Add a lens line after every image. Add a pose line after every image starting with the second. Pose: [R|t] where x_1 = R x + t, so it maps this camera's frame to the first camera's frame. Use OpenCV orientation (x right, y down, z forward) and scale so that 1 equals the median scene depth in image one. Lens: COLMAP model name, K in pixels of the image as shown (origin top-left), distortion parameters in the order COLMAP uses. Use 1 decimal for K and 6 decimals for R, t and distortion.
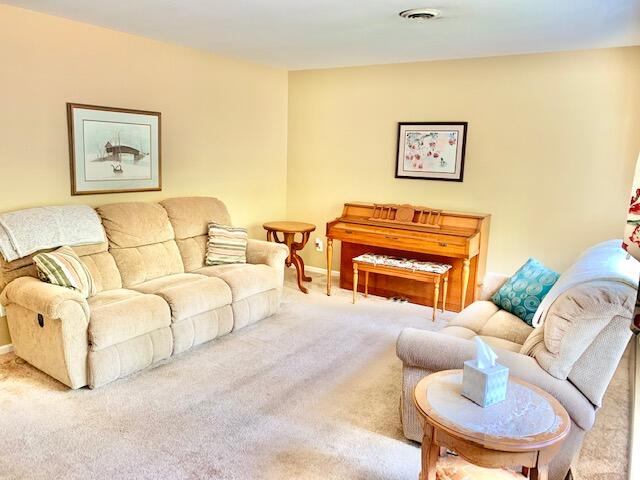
lens RADIAL K [[485.7, 0, 316.6], [0, 485.7, 243.5], [0, 0, 1]] dist [0.001550, -0.004768]
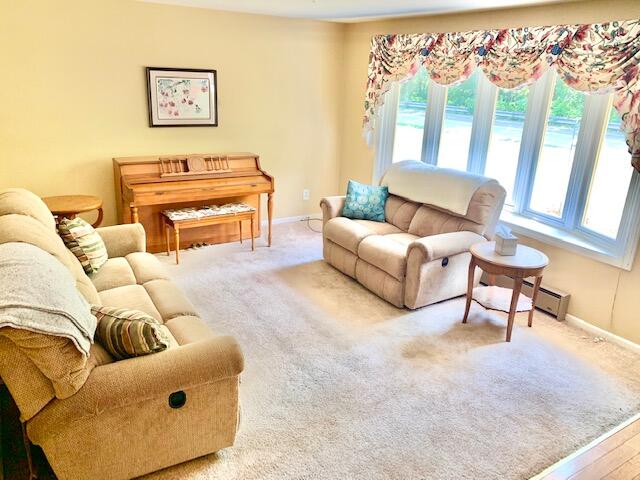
lens RADIAL K [[486.4, 0, 330.3], [0, 486.4, 240.3], [0, 0, 1]] dist [0.060310, -0.106141]
pose [[0.403149, -0.303168, 0.863458, -0.644677], [0.143393, 0.952804, 0.267588, -0.142802], [-0.903831, 0.015936, 0.427594, 0.302466]]
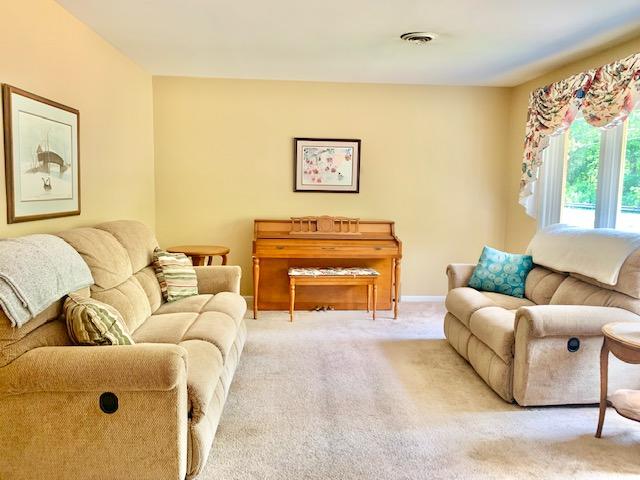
lens RADIAL K [[488.0, 0, 320.8], [0, 488.0, 238.0], [0, 0, 1]] dist [0.008626, -0.005276]
pose [[0.797533, -0.082798, 0.597566, -0.448133], [0.122378, 0.992147, -0.025860, -0.007724], [-0.590732, 0.093753, 0.801403, 0.174469]]
